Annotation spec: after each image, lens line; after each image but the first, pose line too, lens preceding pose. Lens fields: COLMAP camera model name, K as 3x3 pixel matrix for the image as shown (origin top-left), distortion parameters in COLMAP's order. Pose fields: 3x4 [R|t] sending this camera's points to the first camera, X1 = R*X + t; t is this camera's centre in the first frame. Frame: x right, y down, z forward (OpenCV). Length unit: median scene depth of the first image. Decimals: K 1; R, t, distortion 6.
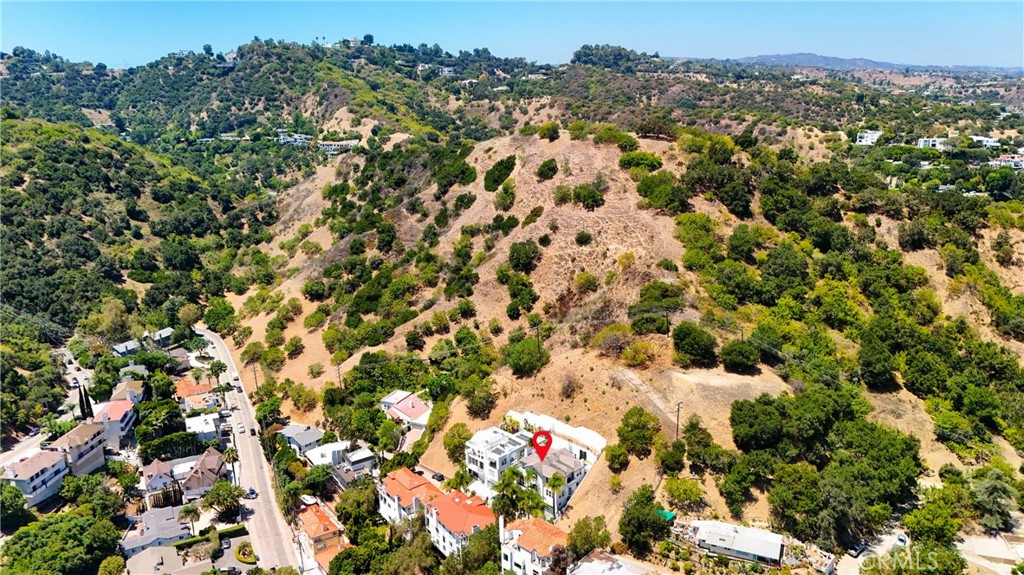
lens RADIAL K [[767.6, 0, 516.7], [0, 767.6, 286.1], [0, 0, 1]] dist [0.064420, -0.060165]
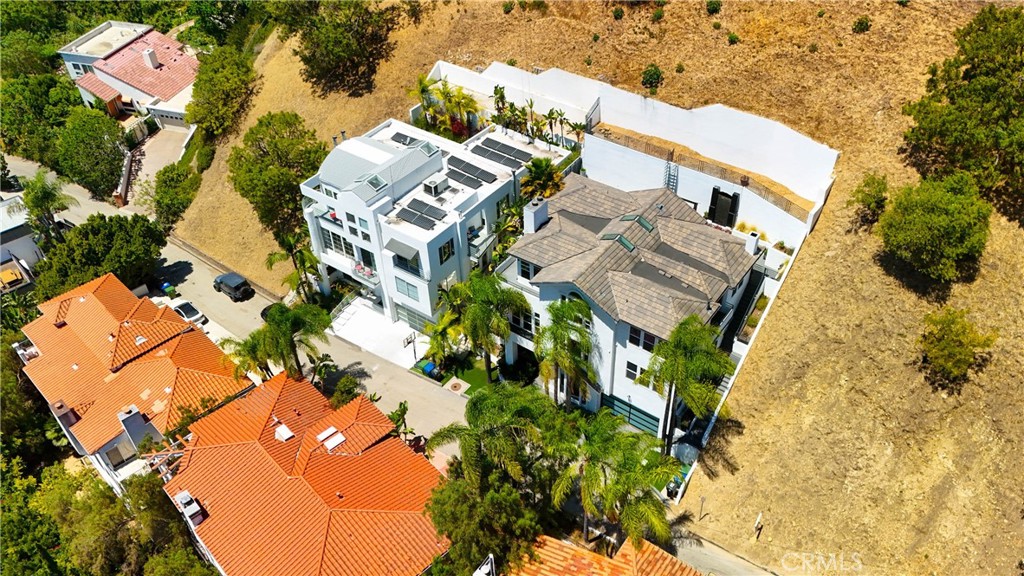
lens RADIAL K [[775.8, 0, 540.5], [0, 775.8, 287.3], [0, 0, 1]] dist [0.064708, -0.060912]
pose [[0.984450, -0.099154, 0.145003, -0.017808], [0.027839, 0.903094, 0.428539, 0.085096], [-0.173442, -0.417839, 0.891812, 0.520700]]
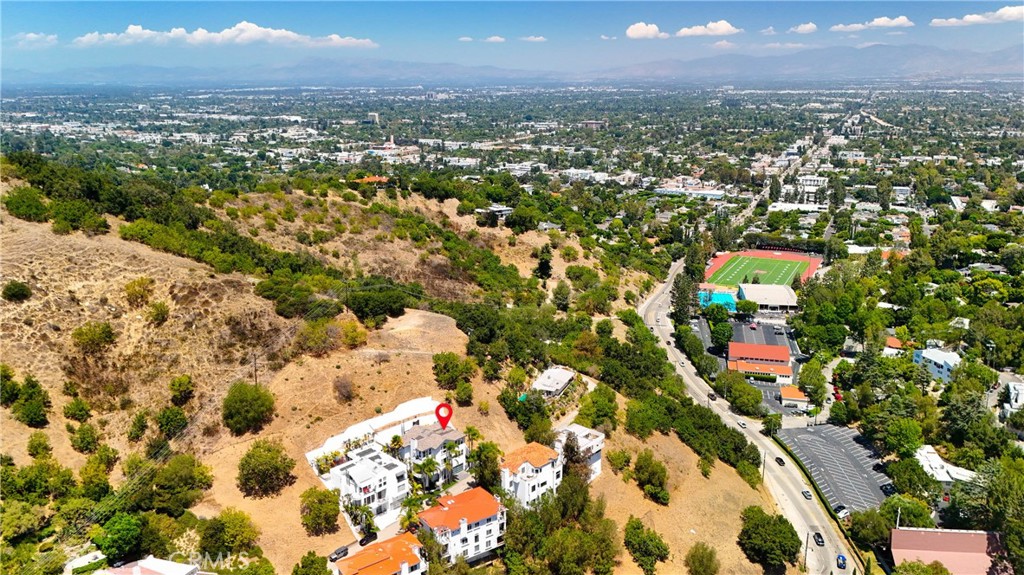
lens RADIAL K [[775.8, 0, 540.5], [0, 775.8, 286.8], [0, 0, 1]] dist [0.064708, -0.060912]
pose [[-0.032151, -0.241676, 0.969824, -0.628242], [0.261330, 0.934538, 0.241547, -0.116662], [-0.964714, 0.261210, 0.033111, 0.528901]]
